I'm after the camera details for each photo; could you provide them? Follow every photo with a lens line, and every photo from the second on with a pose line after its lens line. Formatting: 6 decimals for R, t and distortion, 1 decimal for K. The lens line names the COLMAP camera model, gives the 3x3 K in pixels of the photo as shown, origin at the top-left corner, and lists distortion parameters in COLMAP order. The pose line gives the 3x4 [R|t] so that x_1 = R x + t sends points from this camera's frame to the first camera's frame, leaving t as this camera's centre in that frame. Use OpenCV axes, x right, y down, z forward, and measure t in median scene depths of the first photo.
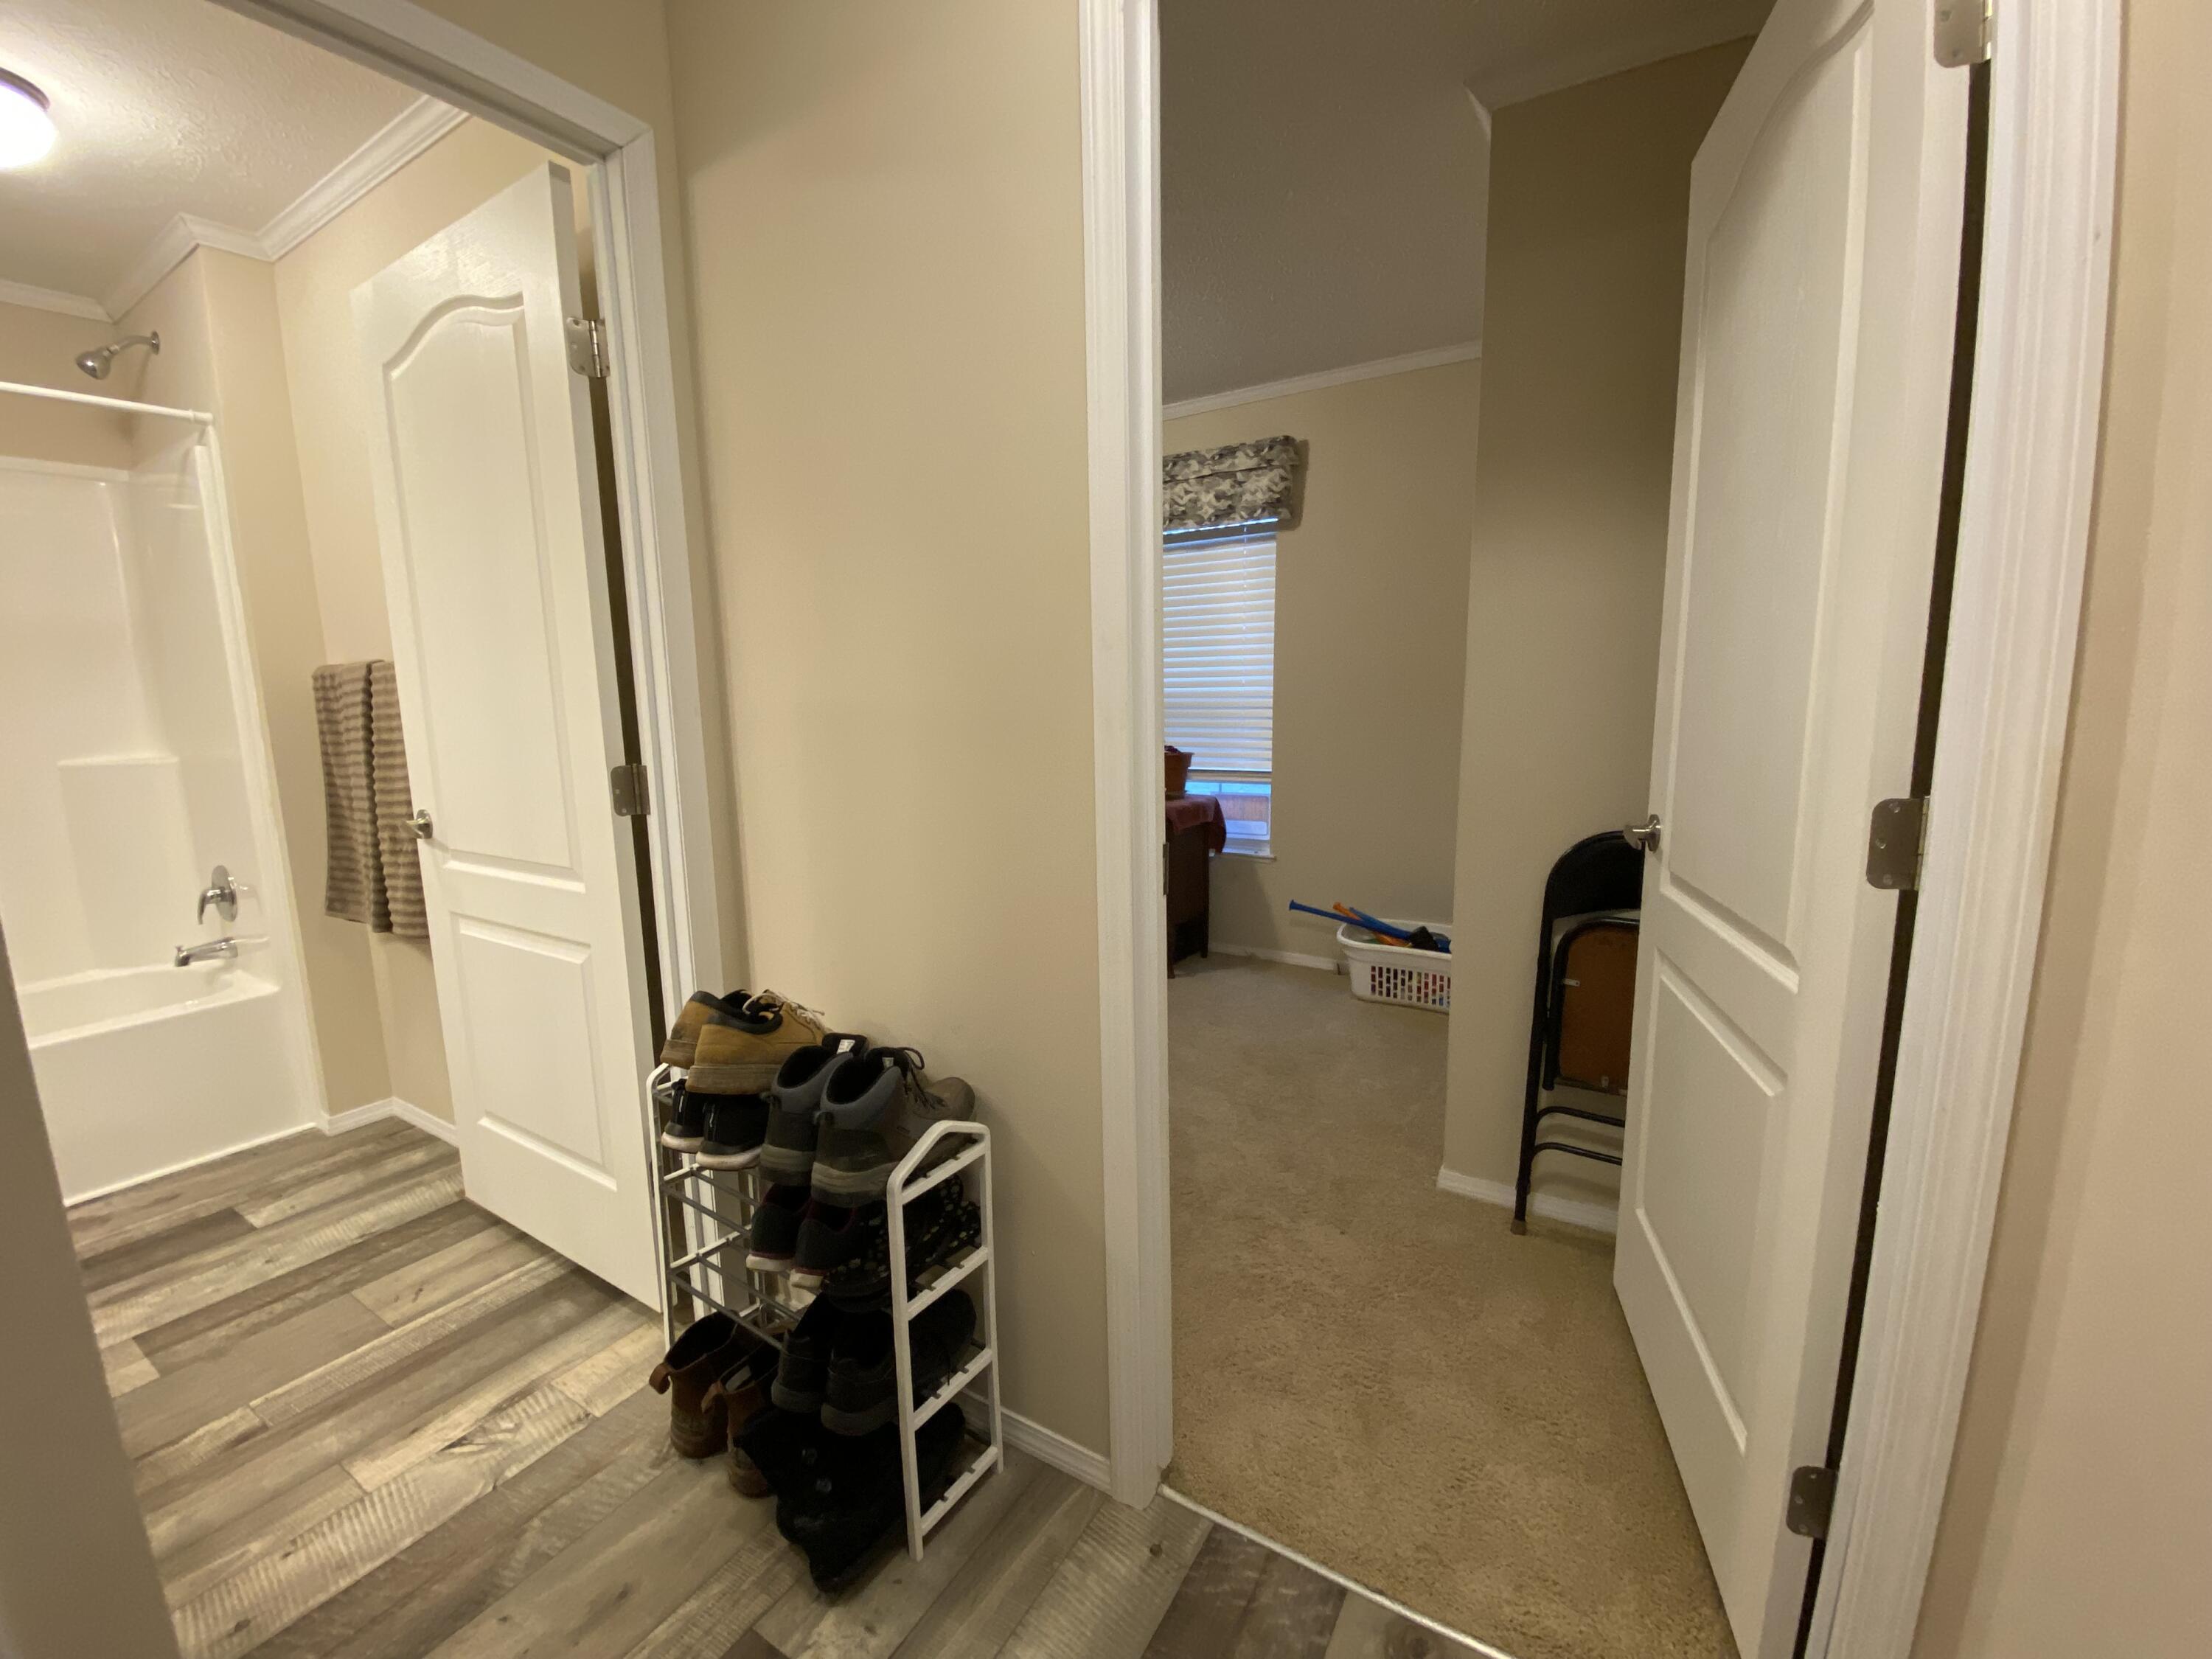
lens RADIAL K [[904.5, 0, 1104.2], [0, 904.5, 836.1], [0, 0, 1]] dist [0.021021, -0.023737]
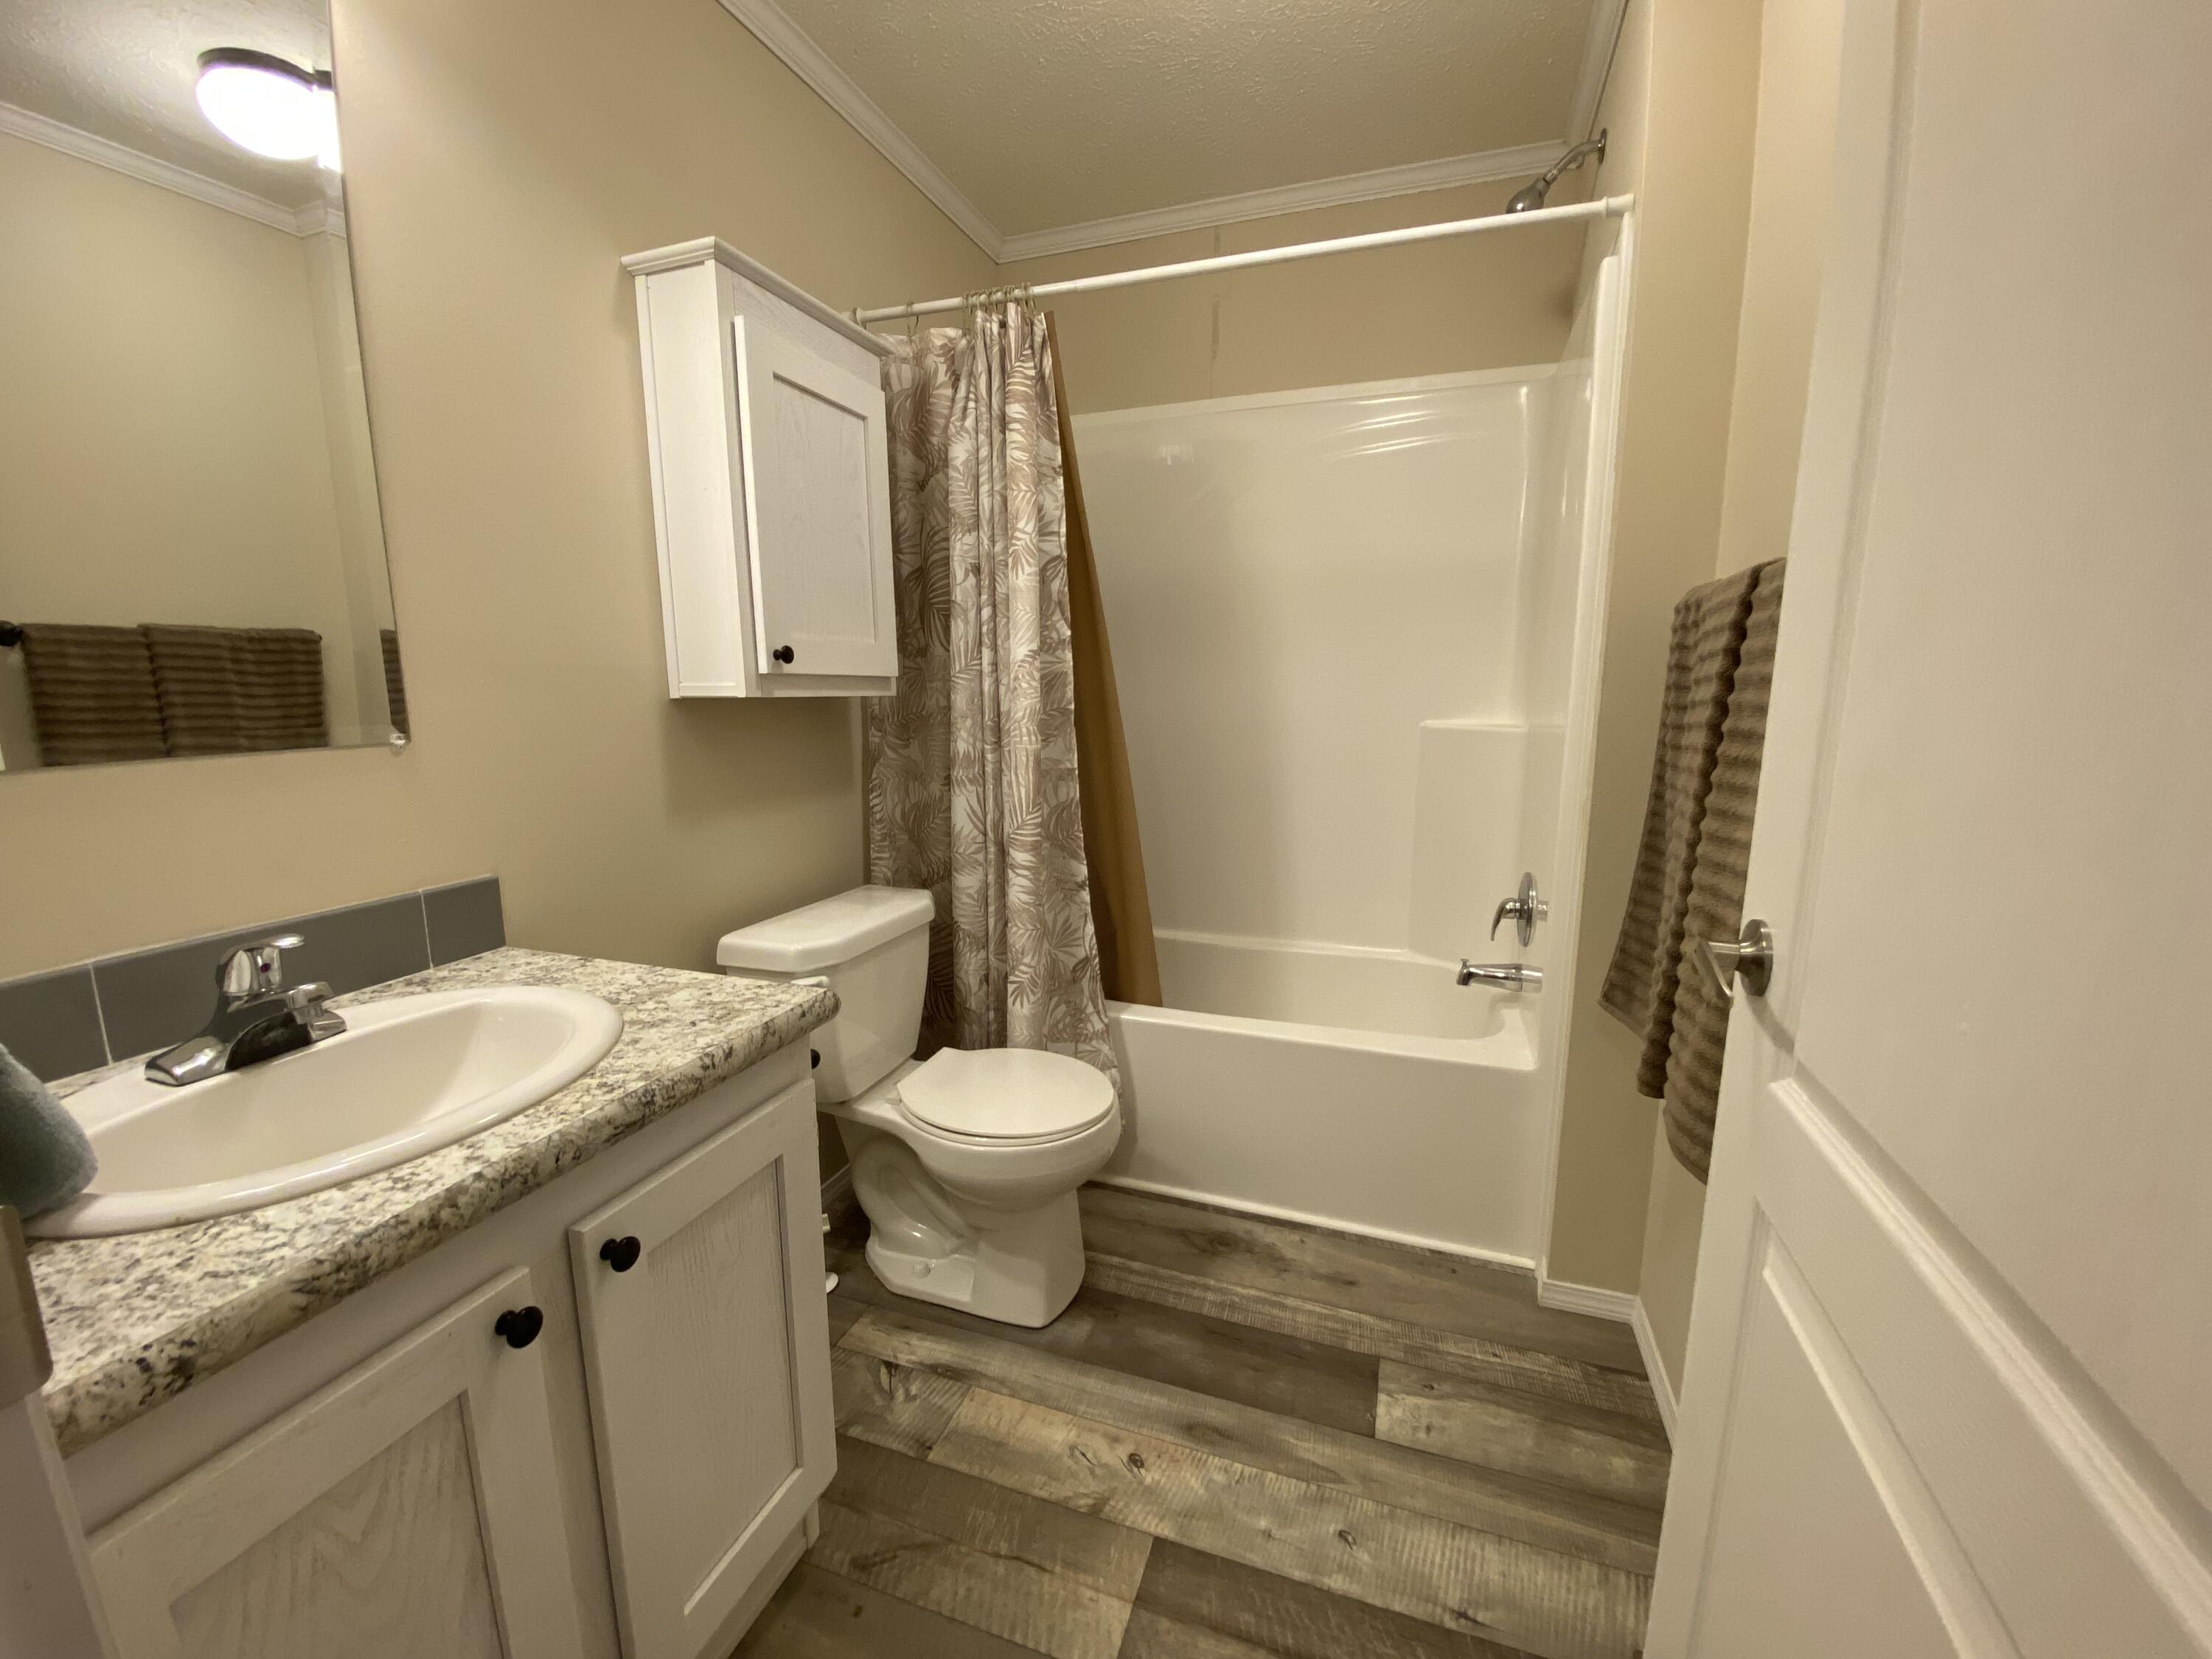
lens RADIAL K [[904.5, 0, 1104.2], [0, 904.5, 836.1], [0, 0, 1]] dist [0.021021, -0.023737]
pose [[0.217121, 0.185111, -0.958432, -0.371074], [-0.151434, 0.976355, 0.154267, -0.068732], [0.964327, 0.111645, 0.240020, 0.526680]]
